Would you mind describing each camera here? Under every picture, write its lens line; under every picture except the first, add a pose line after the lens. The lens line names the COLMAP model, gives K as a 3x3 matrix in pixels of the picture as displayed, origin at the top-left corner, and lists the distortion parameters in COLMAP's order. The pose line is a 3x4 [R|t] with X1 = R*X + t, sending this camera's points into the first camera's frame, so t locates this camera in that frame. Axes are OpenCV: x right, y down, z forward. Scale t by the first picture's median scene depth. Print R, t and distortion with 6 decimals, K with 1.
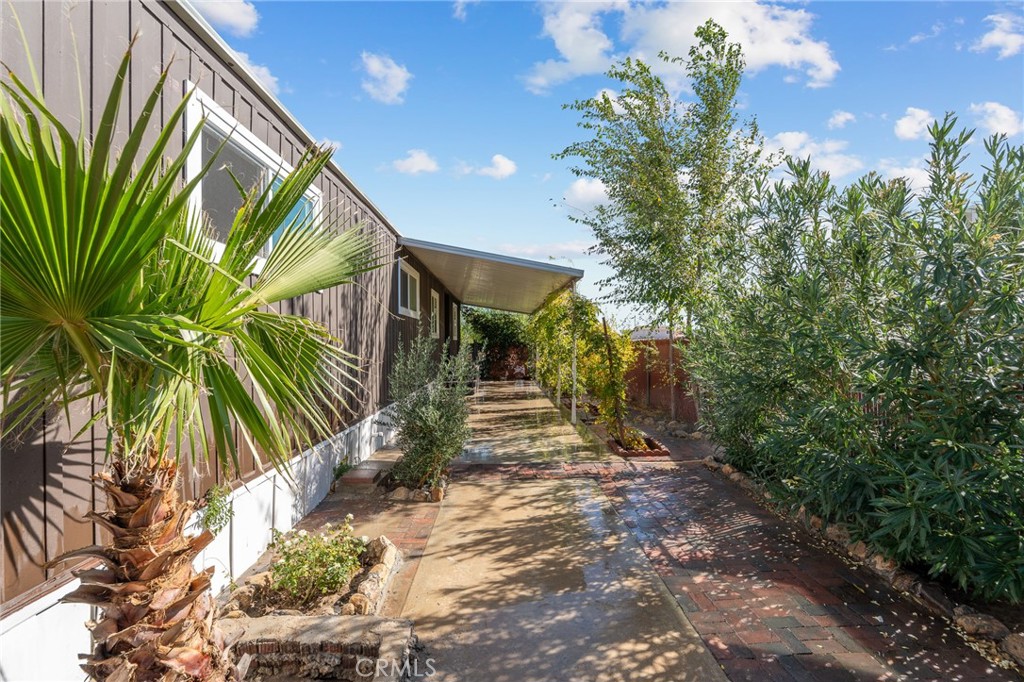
lens RADIAL K [[449.3, 0, 509.5], [0, 449.3, 336.8], [0, 0, 1]] dist [-0.008529, 0.001579]
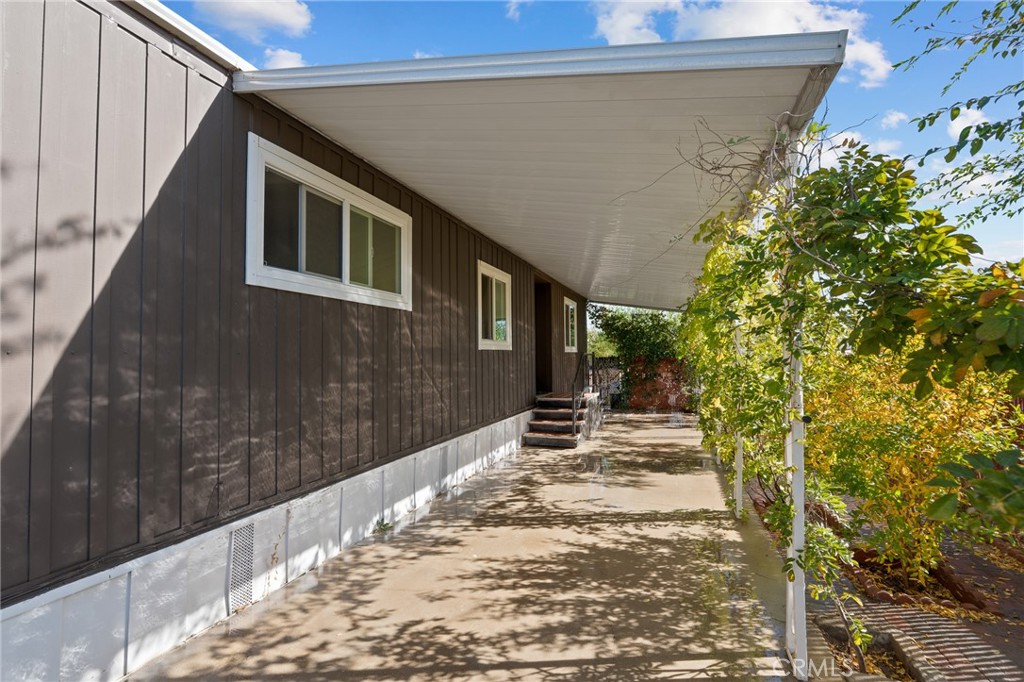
lens RADIAL K [[449.3, 0, 506.3], [0, 449.3, 340.4], [0, 0, 1]] dist [-0.008529, 0.001579]
pose [[0.928853, -0.014277, -0.370173, 0.040374], [0.007467, 0.999776, -0.019824, 0.002020], [0.370373, 0.015649, 0.928751, 0.330434]]
